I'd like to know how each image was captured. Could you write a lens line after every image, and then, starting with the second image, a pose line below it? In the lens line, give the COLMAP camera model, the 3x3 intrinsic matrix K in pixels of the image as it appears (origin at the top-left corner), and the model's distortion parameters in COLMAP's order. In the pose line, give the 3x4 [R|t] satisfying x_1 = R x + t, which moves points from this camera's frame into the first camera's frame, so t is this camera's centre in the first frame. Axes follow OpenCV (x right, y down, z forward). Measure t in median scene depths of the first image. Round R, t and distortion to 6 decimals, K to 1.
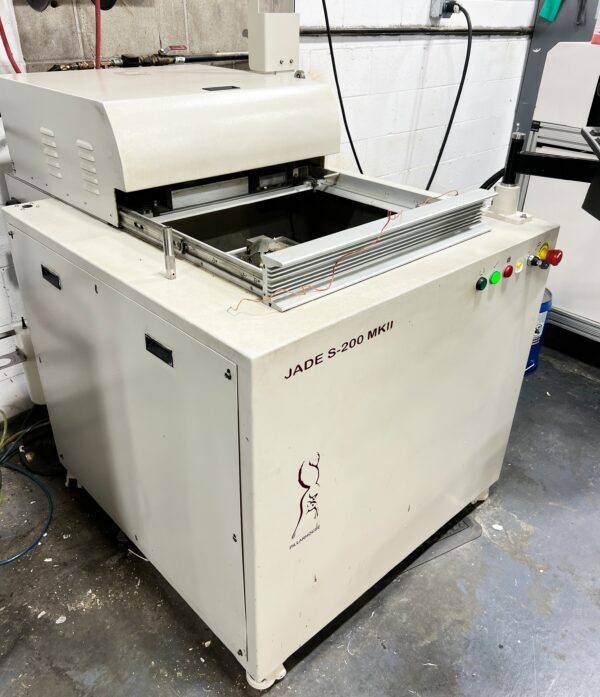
lens RADIAL K [[604.6, 0, 300.0], [0, 604.6, 348.5], [0, 0, 1]] dist [0.064081, -0.003233]
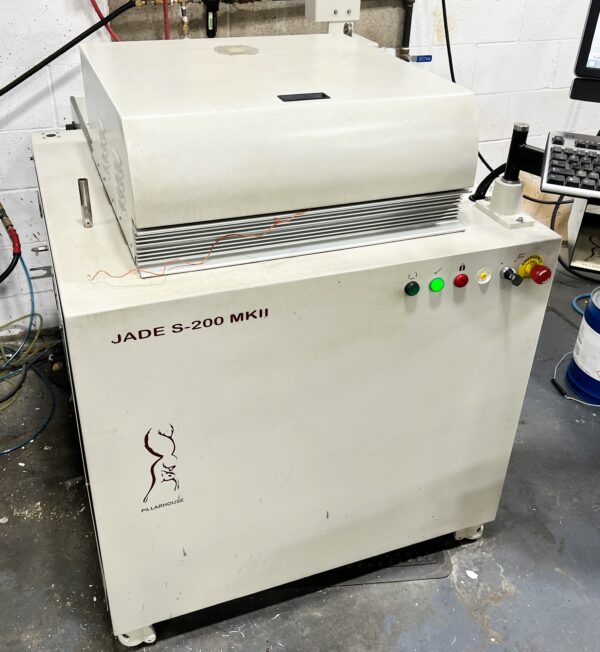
lens RADIAL K [[700.1, 0, 299.8], [0, 700.1, 291.8], [0, 0, 1]] dist [0.086660, -0.046381]
pose [[0.926271, 0.193761, -0.323232, 0.453780], [-0.195601, 0.980309, 0.027121, -0.092210], [0.322122, 0.038103, 0.945931, -0.024561]]
